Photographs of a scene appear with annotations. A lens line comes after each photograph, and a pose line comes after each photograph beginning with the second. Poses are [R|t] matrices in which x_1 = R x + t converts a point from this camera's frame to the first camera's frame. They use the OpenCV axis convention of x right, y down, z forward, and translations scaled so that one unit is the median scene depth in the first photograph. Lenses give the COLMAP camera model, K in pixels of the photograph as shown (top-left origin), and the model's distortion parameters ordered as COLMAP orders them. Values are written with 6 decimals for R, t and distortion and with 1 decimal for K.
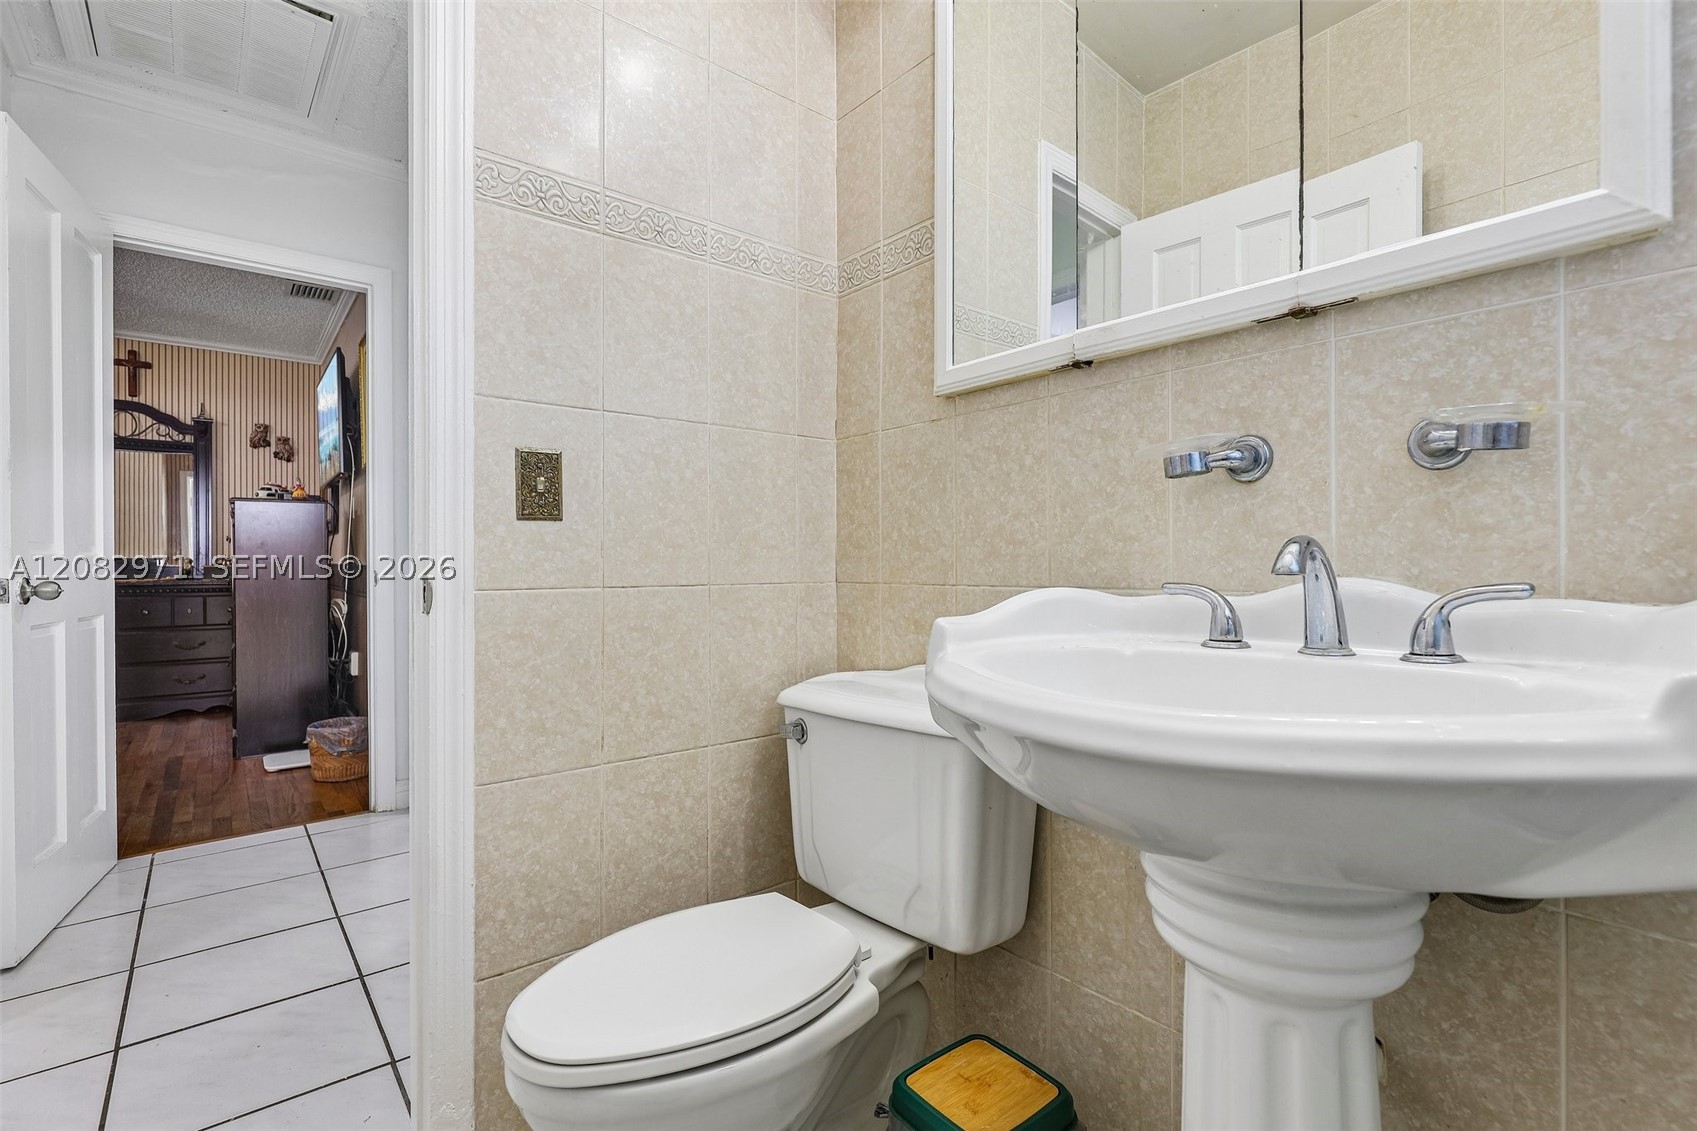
lens RADIAL K [[771.2, 0, 857.0], [0, 771.2, 558.9], [0, 0, 1]] dist [0.002094, -0.000760]
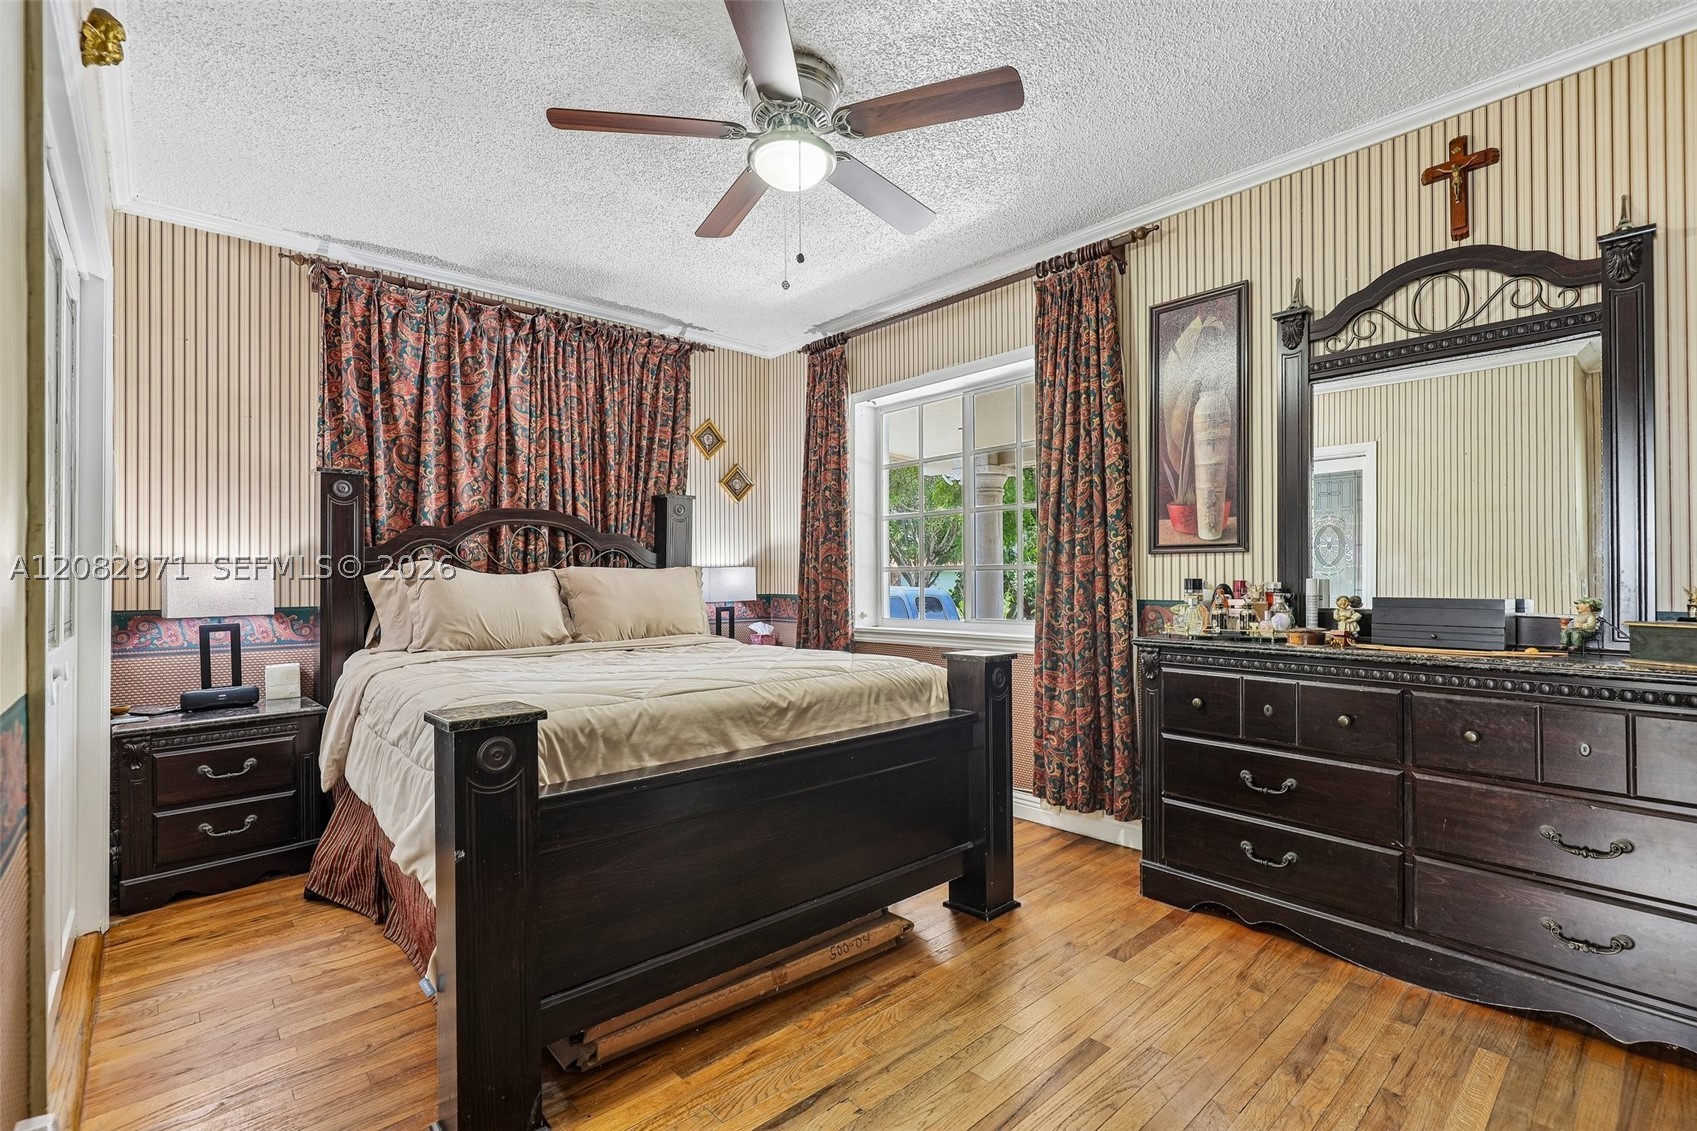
lens RADIAL K [[771.2, 0, 854.7], [0, 771.2, 568.7], [0, 0, 1]] dist [0.002094, -0.000760]
pose [[0.041962, -0.002980, -0.999115, -0.494927], [0.014432, 0.999893, -0.002376, -0.020091], [0.999015, -0.014320, 0.042001, 0.615722]]
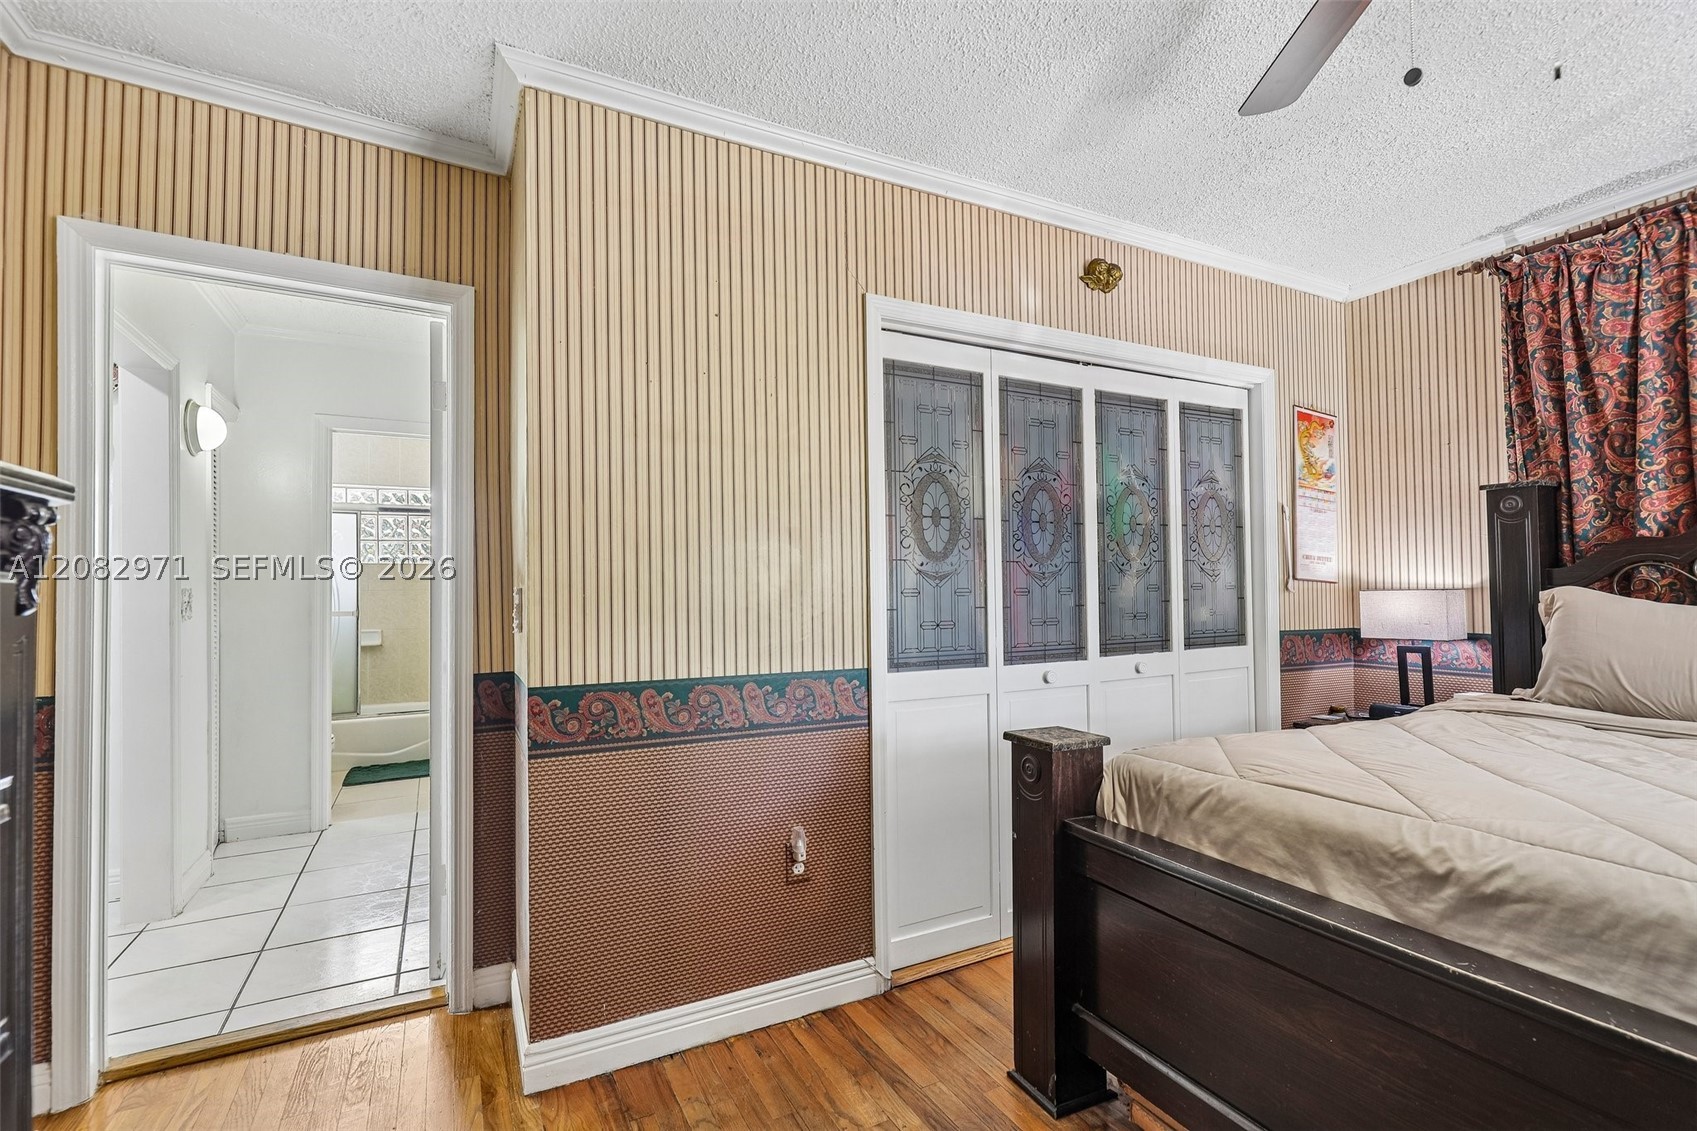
lens RADIAL K [[771.2, 0, 873.1], [0, 771.2, 575.8], [0, 0, 1]] dist [0.002094, -0.000760]
pose [[-0.980169, 0.021403, 0.197005, -1.399436], [0.016458, 0.999508, -0.026706, -0.062015], [-0.197479, -0.022934, -0.980039, 1.360532]]
